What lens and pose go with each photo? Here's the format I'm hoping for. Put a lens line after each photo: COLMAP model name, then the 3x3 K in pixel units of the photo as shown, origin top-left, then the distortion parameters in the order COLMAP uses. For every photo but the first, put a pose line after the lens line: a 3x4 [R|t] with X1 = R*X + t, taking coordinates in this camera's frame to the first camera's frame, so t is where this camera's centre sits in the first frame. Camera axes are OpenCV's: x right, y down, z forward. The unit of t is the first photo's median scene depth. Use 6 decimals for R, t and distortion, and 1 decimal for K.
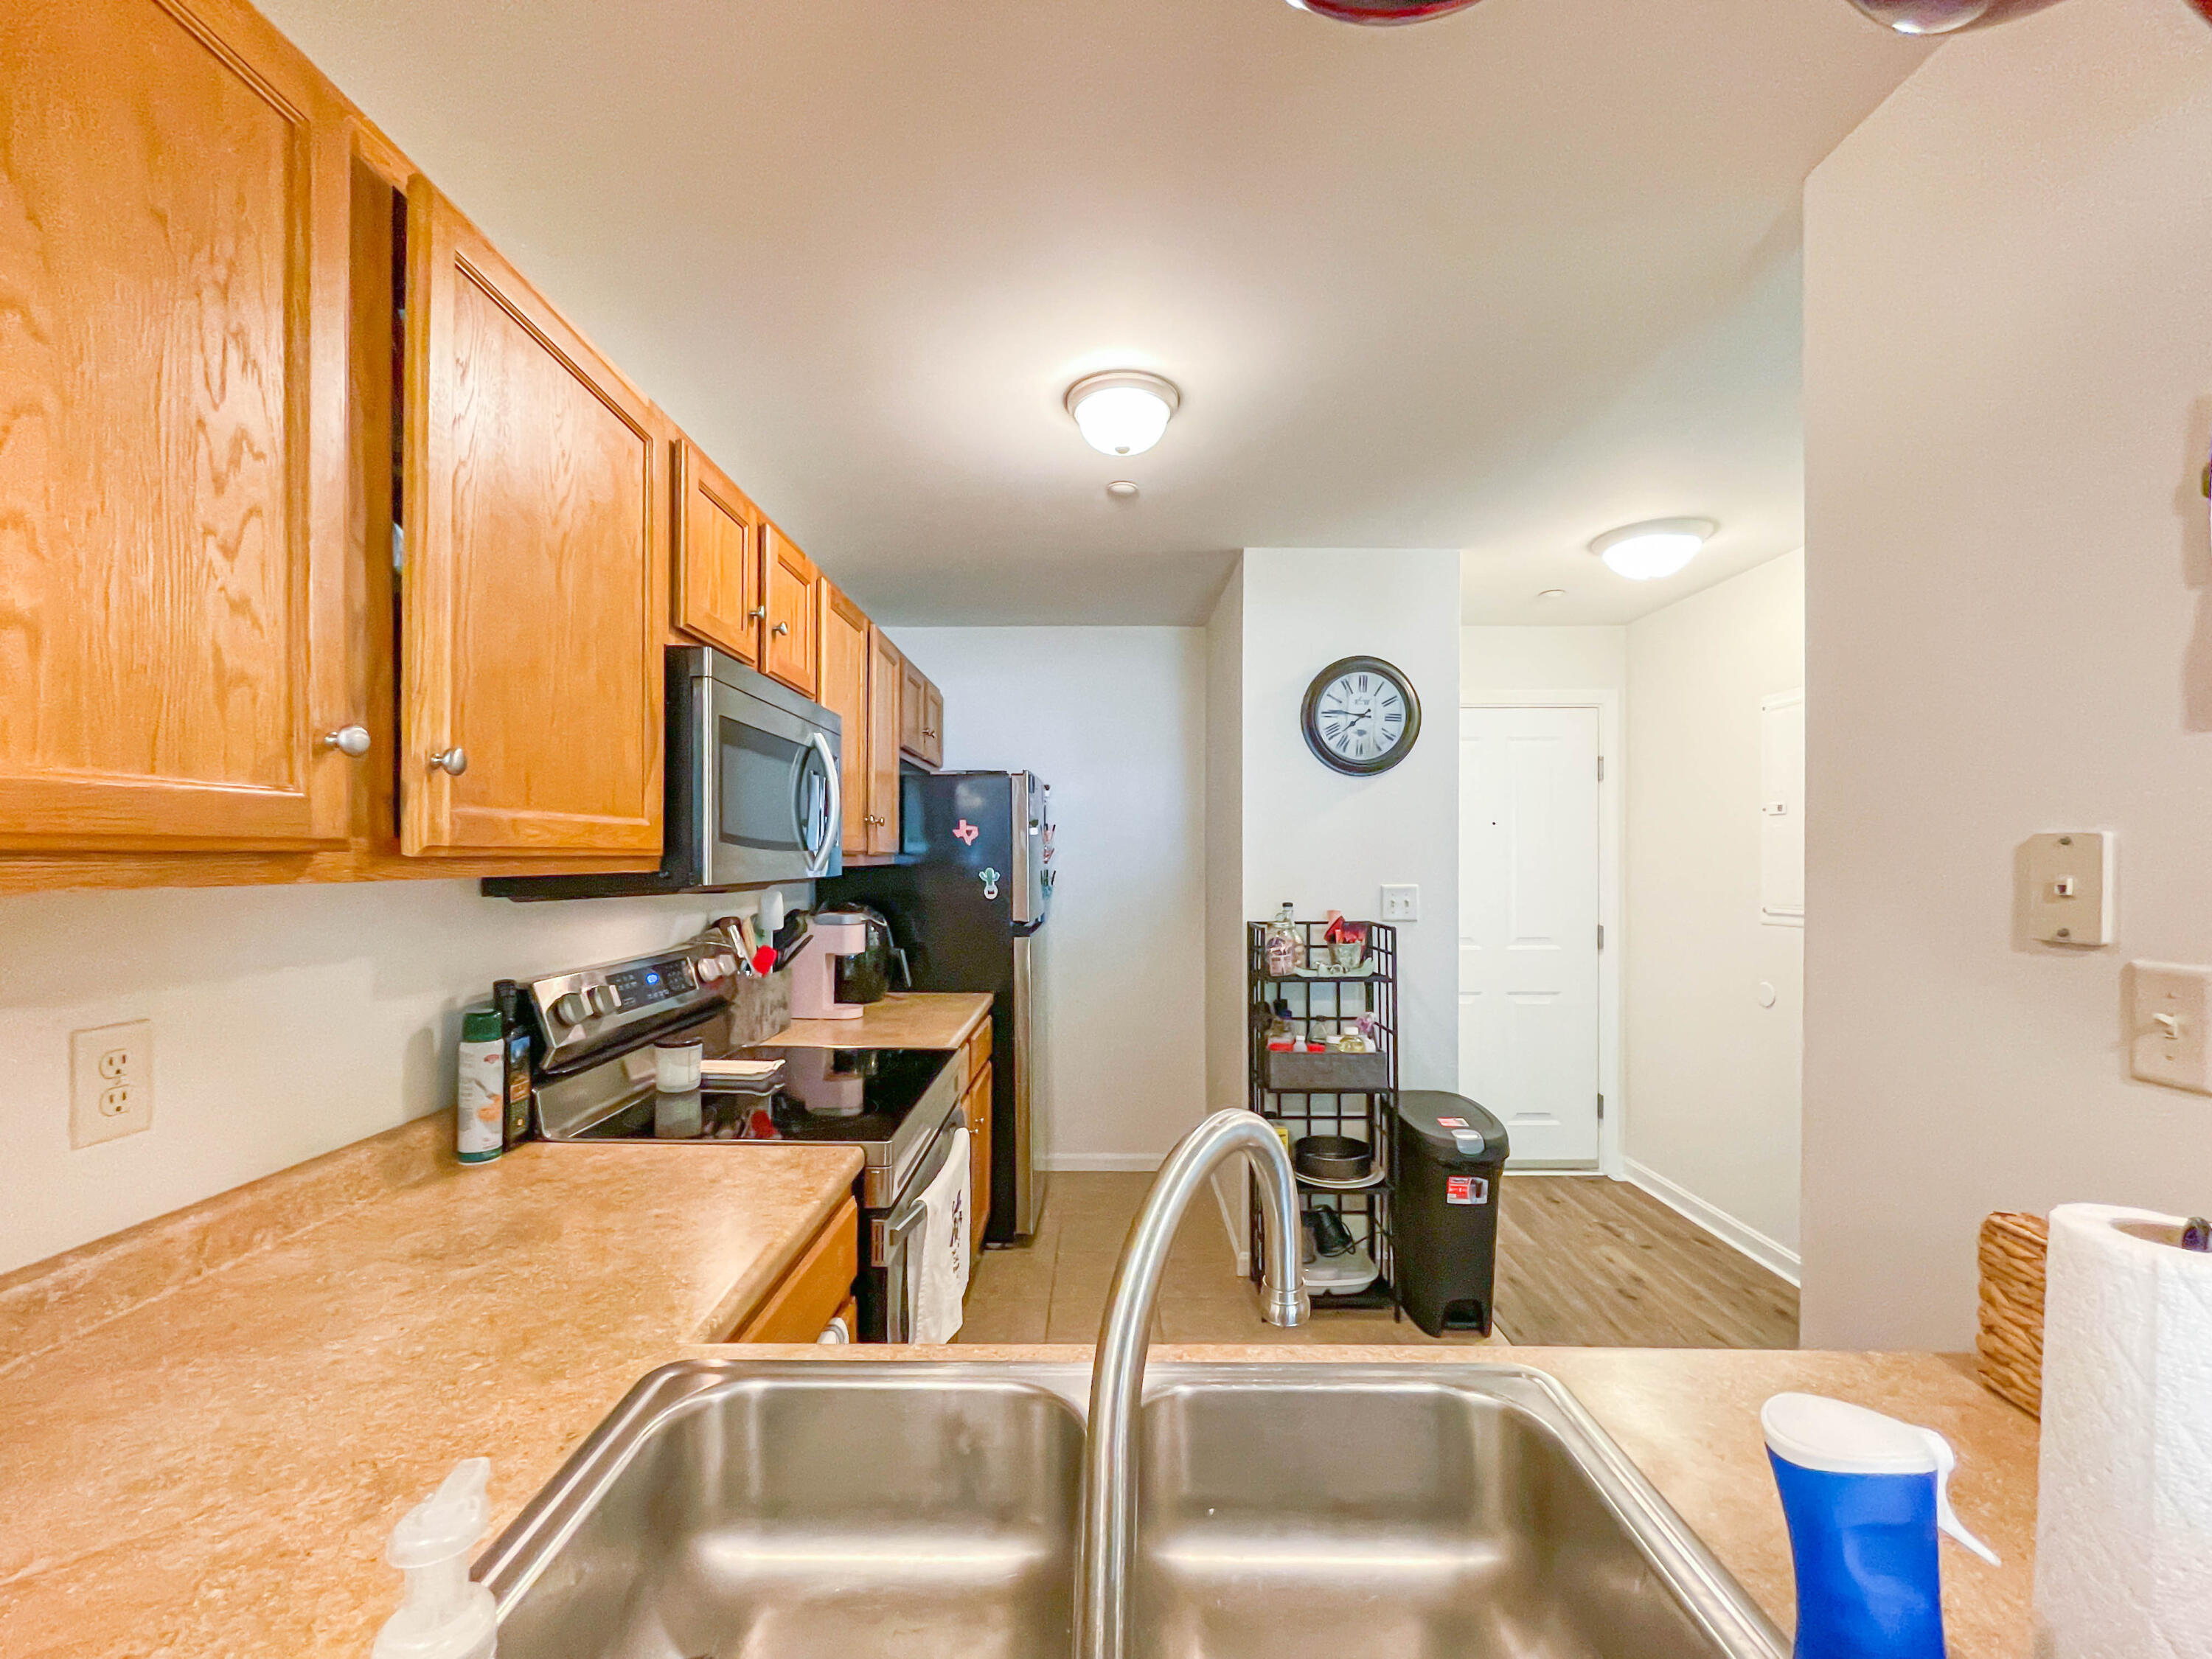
lens RADIAL K [[906.3, 0, 1094.3], [0, 906.3, 860.6], [0, 0, 1]] dist [-0.001575, -0.000602]
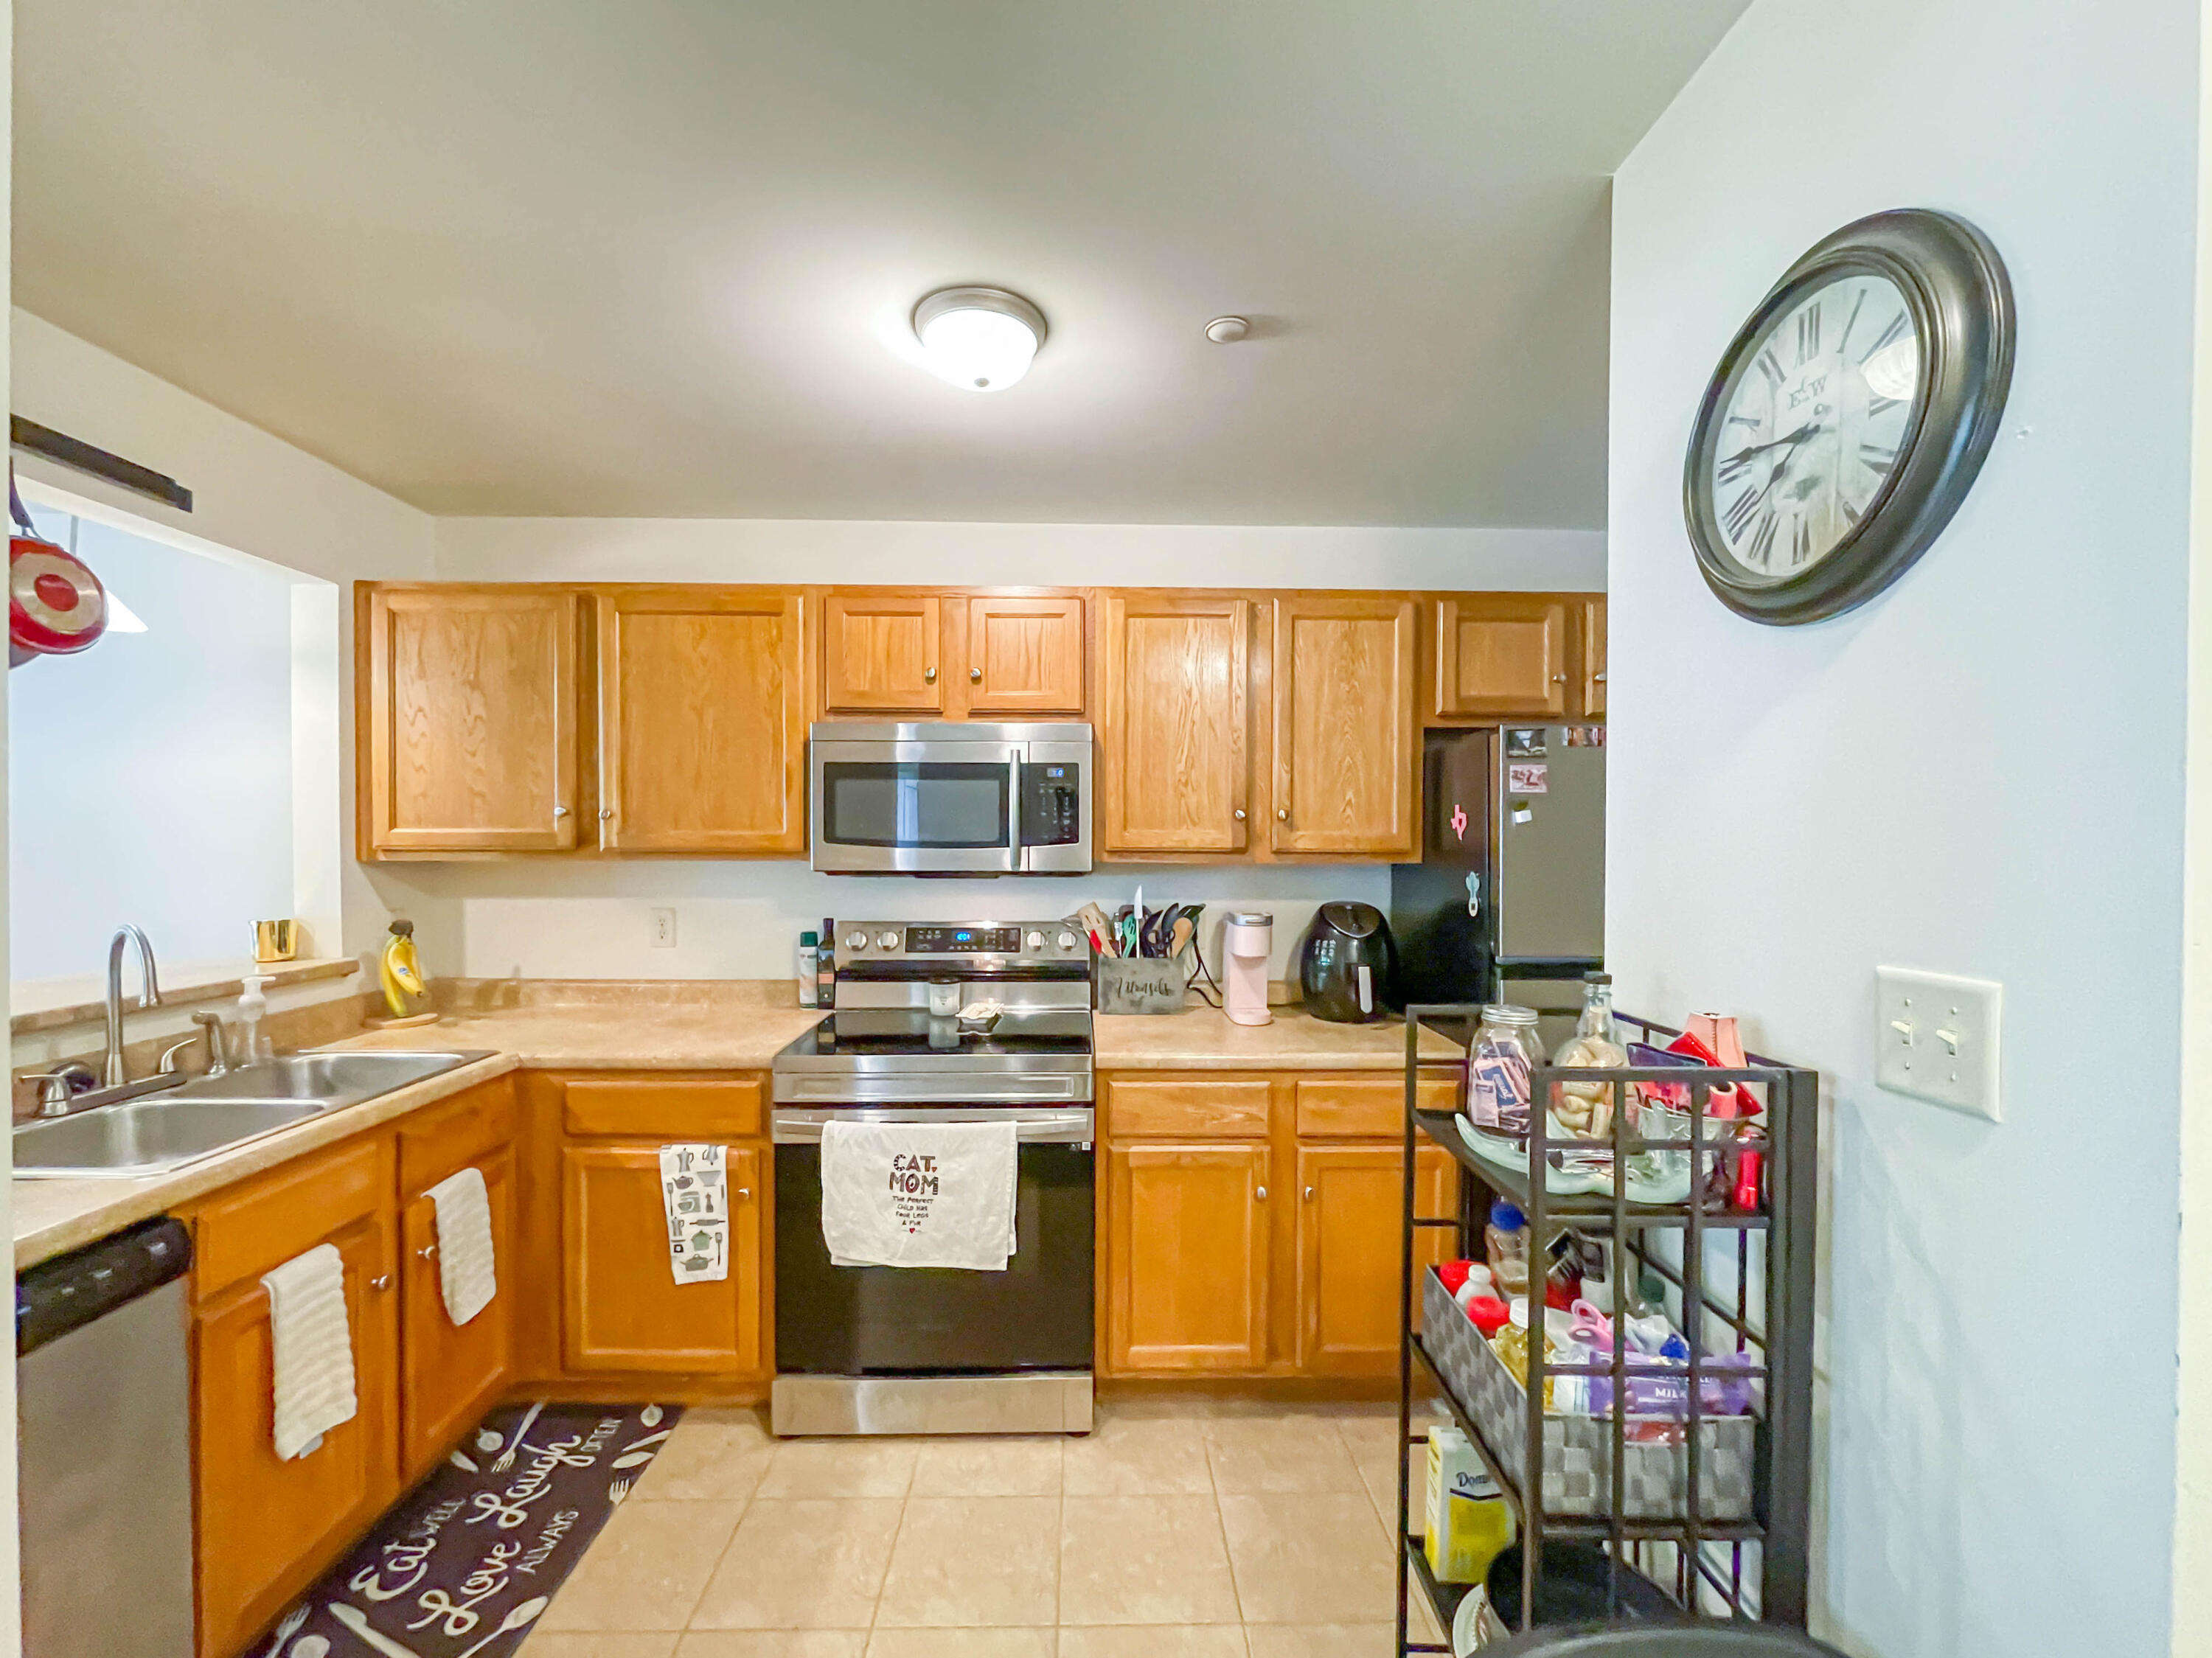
lens RADIAL K [[906.2, 0, 1088.3], [0, 906.2, 857.9], [0, 0, 1]] dist [-0.001575, -0.000602]
pose [[0.037095, 0.011983, -0.999240, 0.666273], [-0.009784, 0.999885, 0.011628, -0.010496], [0.999264, 0.009345, 0.037208, 0.799127]]
